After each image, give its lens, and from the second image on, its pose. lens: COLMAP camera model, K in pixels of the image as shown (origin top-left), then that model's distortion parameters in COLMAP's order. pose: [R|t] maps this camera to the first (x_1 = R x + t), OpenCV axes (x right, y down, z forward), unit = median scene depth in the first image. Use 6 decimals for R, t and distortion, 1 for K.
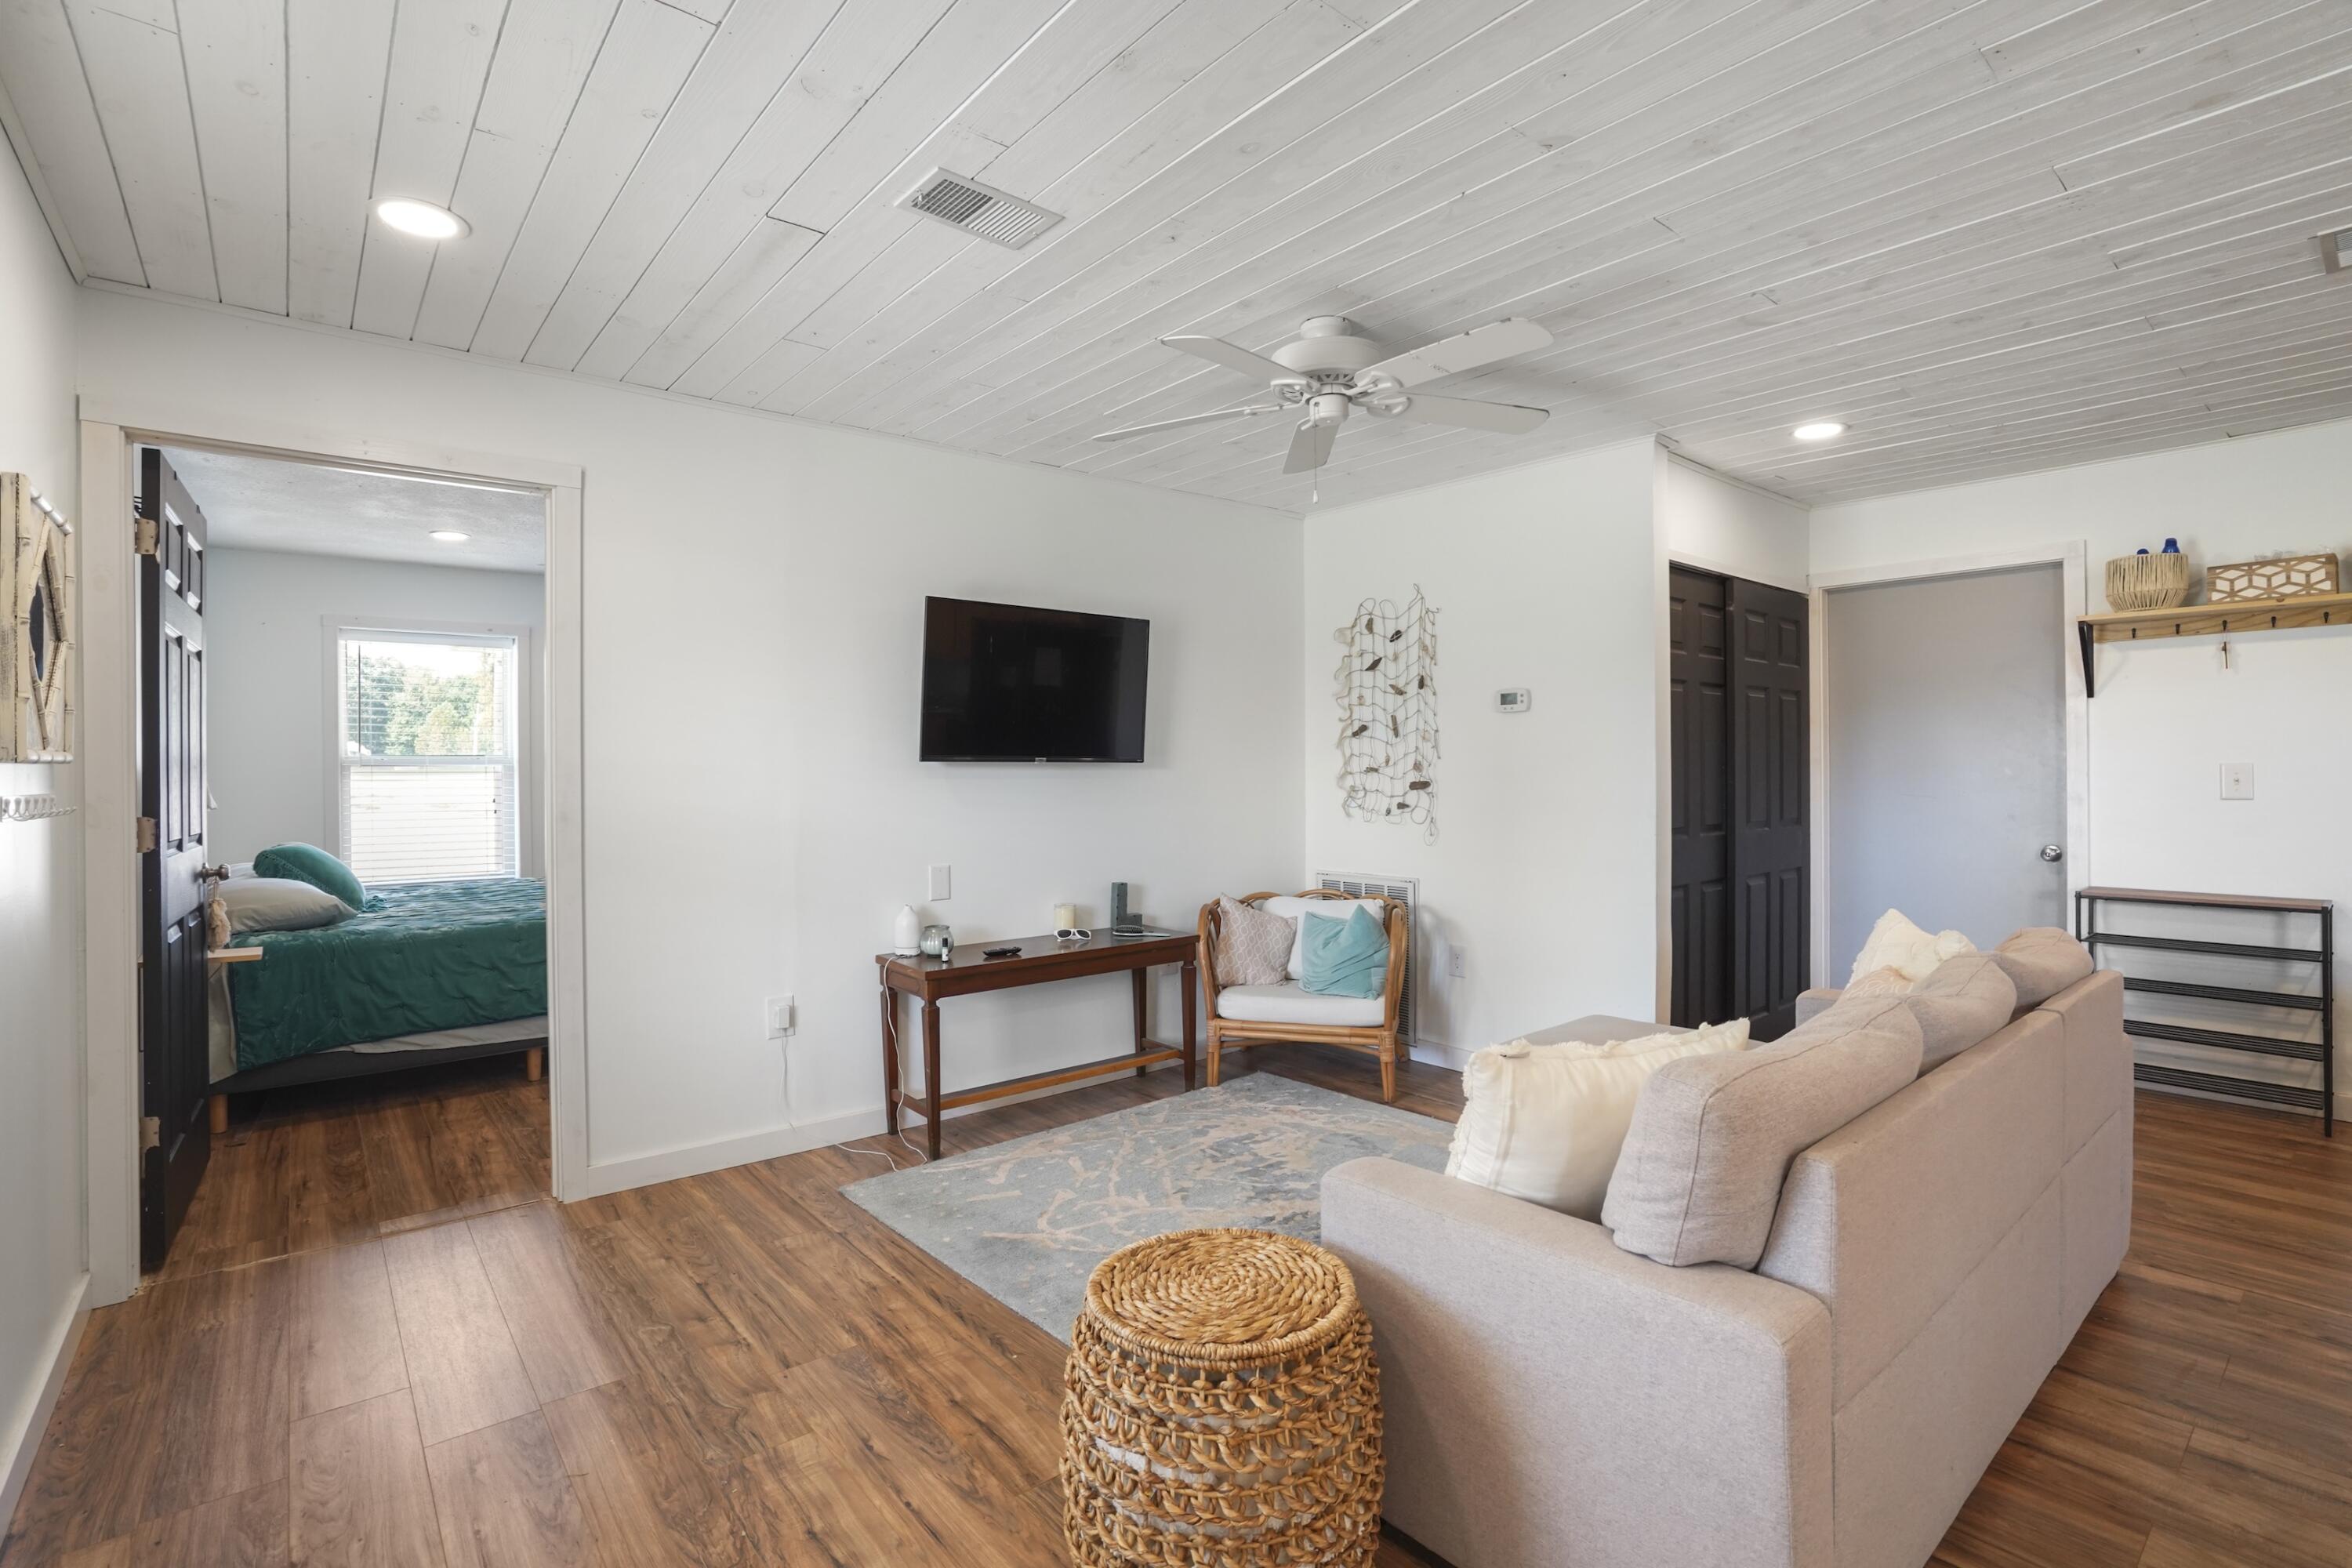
lens RADIAL K [[1065.7, 0, 1219.5], [0, 1065.7, 783.7], [0, 0, 1]] dist [-0.015267, 0.000466]
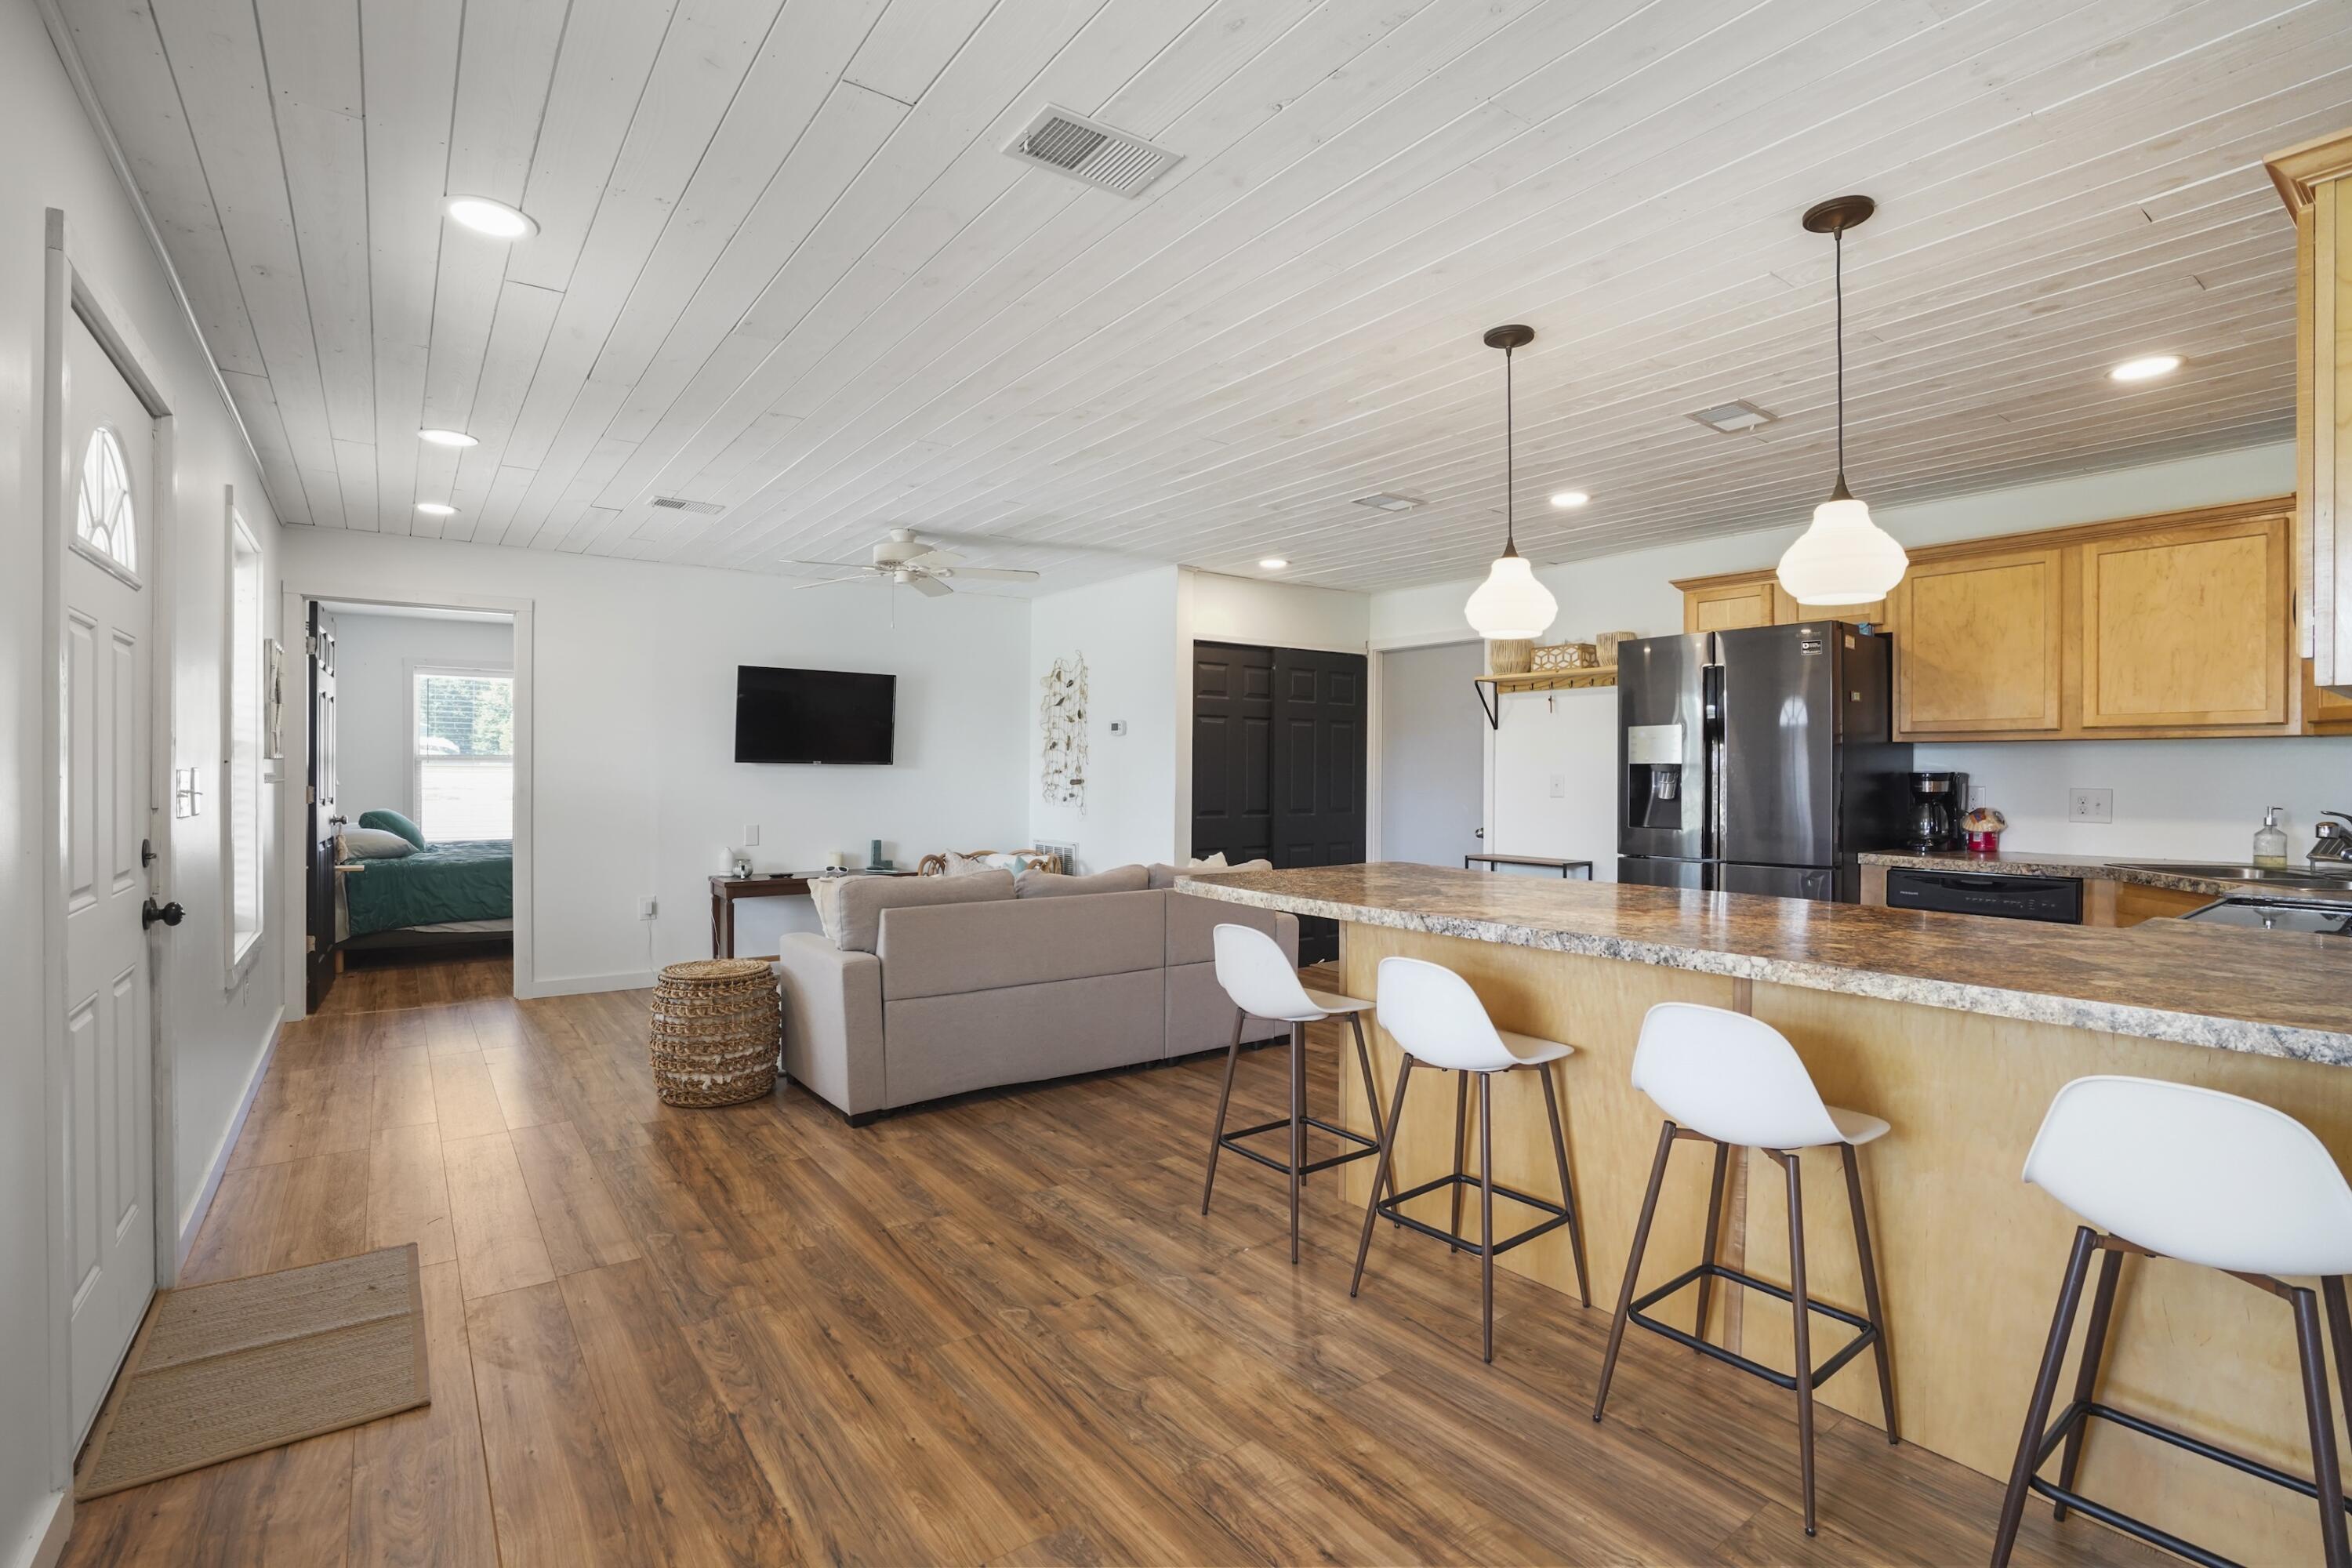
lens RADIAL K [[1066.4, 0, 1176.0], [0, 1066.4, 784.0], [0, 0, 1]] dist [0.000332, 0.000169]
pose [[0.996751, 0.014038, -0.079311, 0.488113], [-0.014133, 0.999900, -0.000637, 0.003925], [0.079294, 0.001756, 0.996850, -0.562417]]
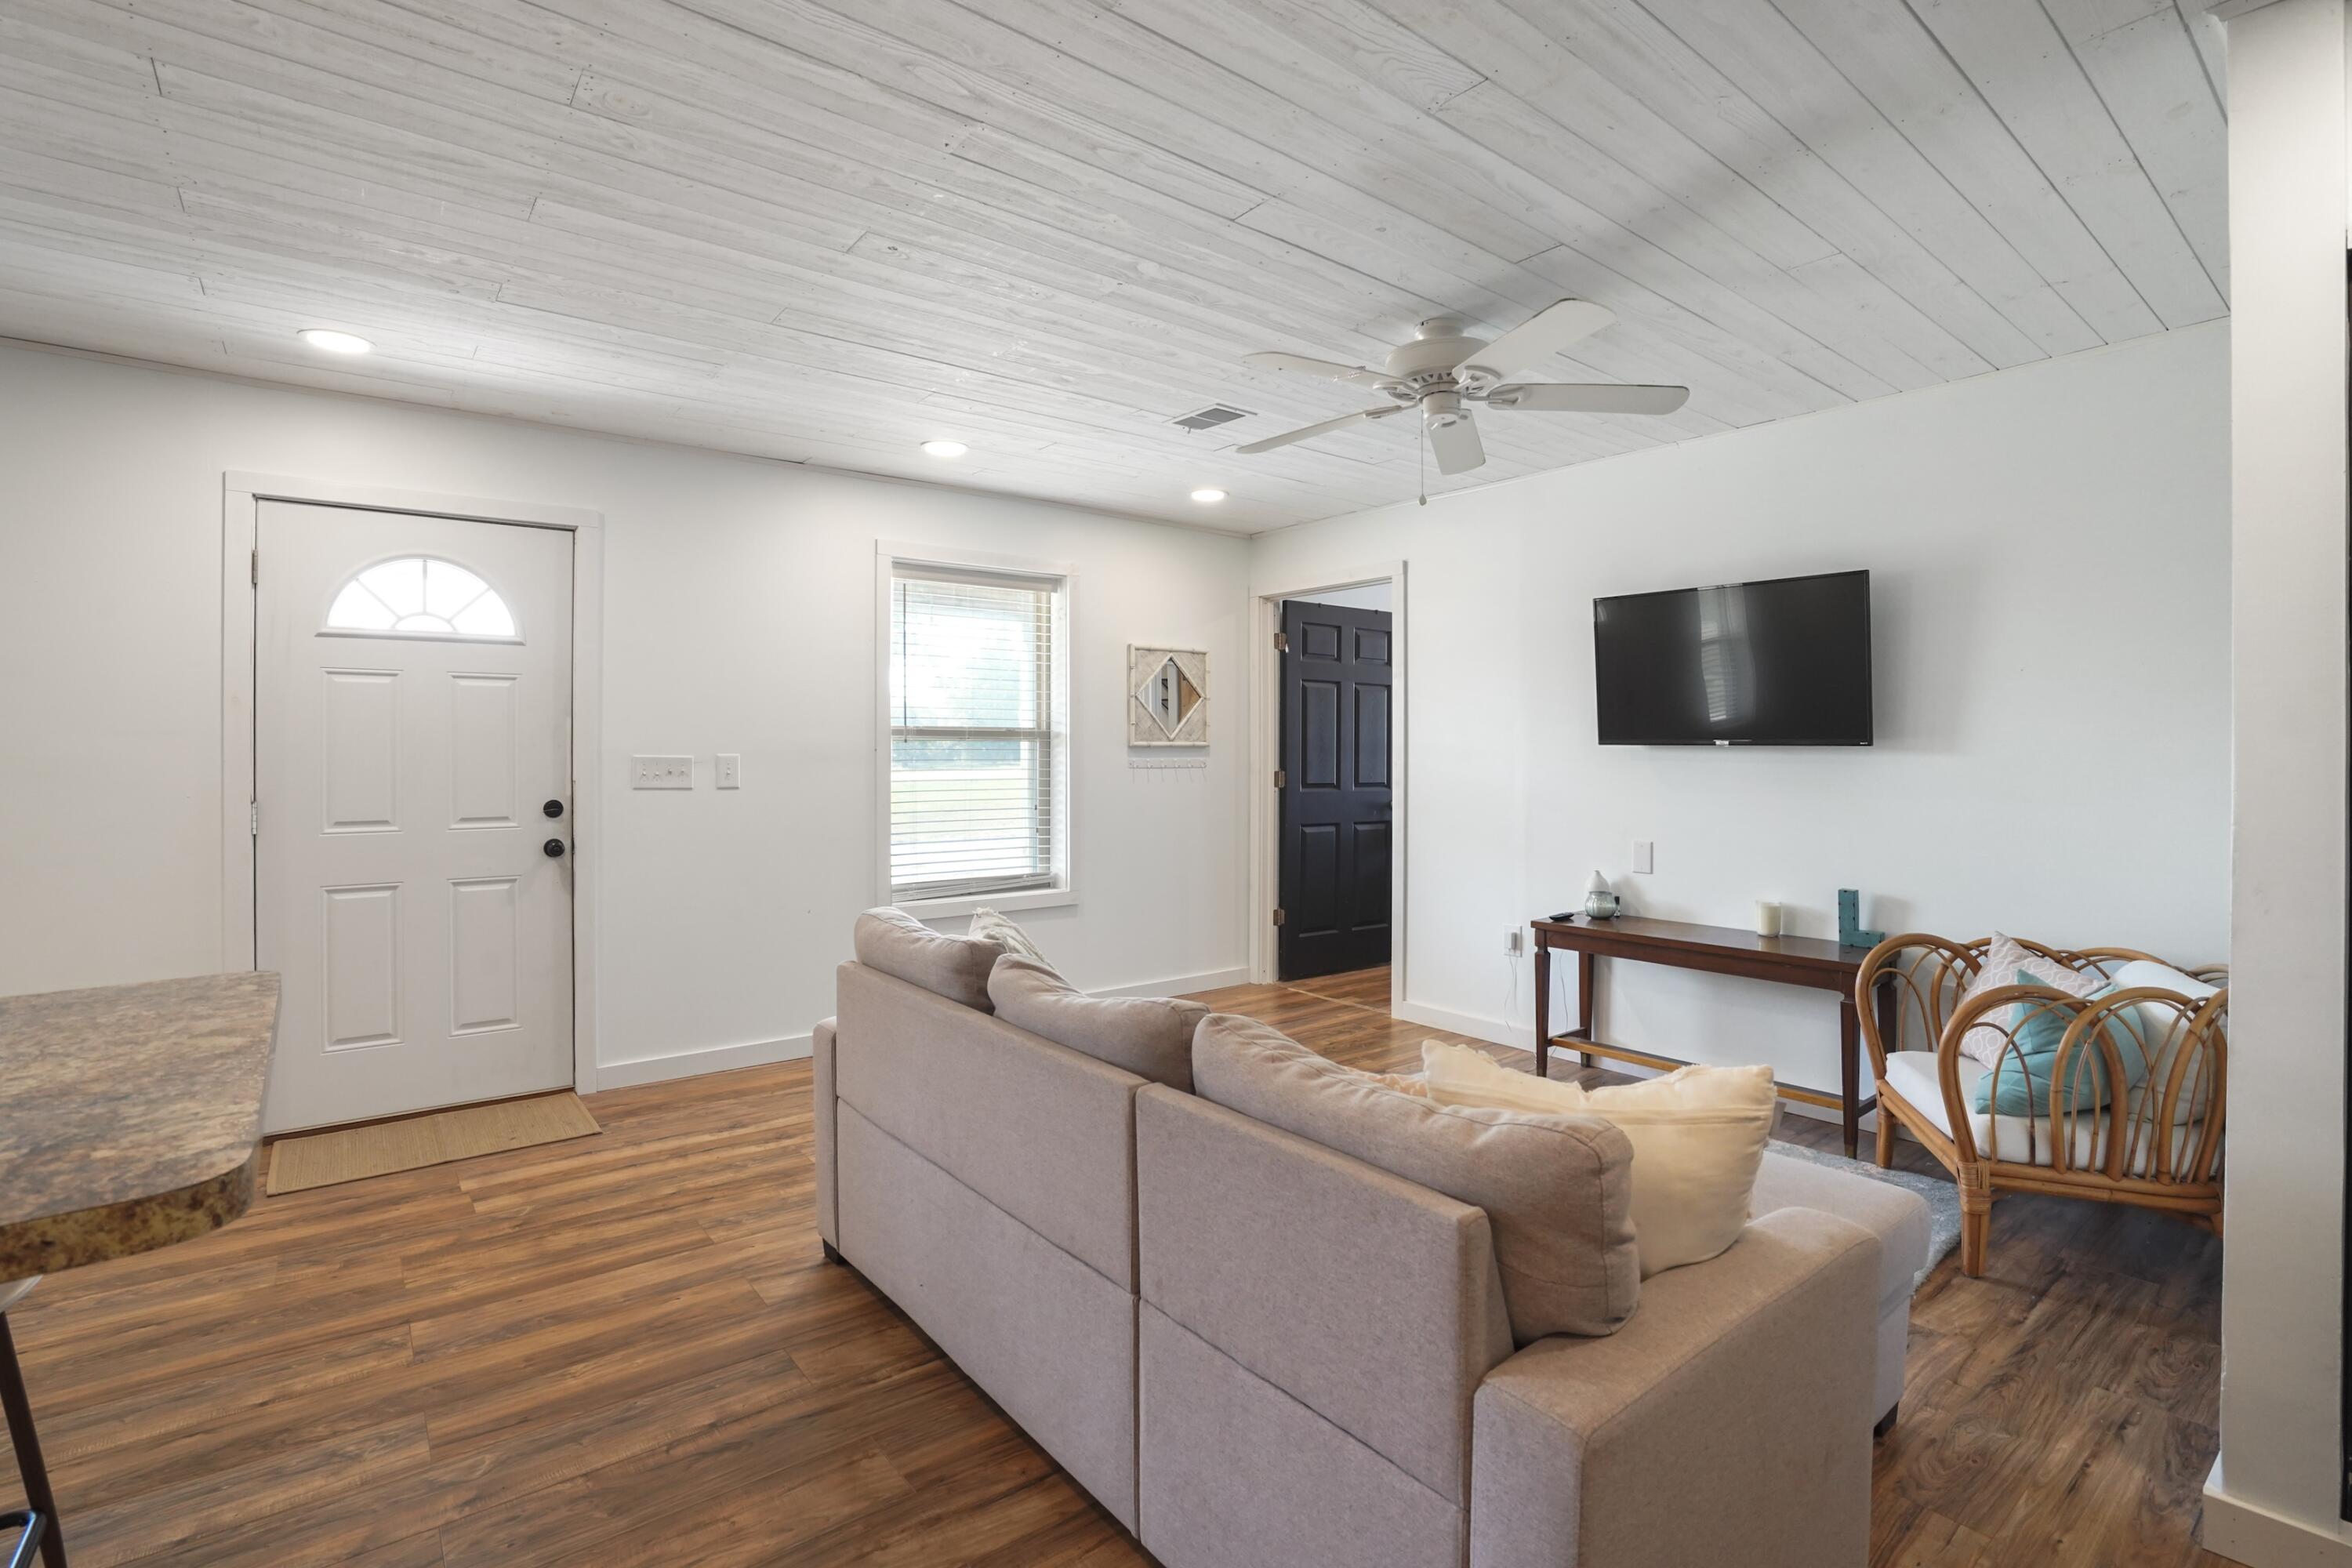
lens RADIAL K [[1087.2, 0, 1176.0], [0, 1087.2, 784.0], [0, 0, 1]] dist [-0.022077, 0.000282]
pose [[-0.041416, 0.036172, -0.998487, 0.779286], [-0.013915, 0.999227, 0.036776, -0.013177], [0.999045, 0.015417, -0.040881, 0.526135]]
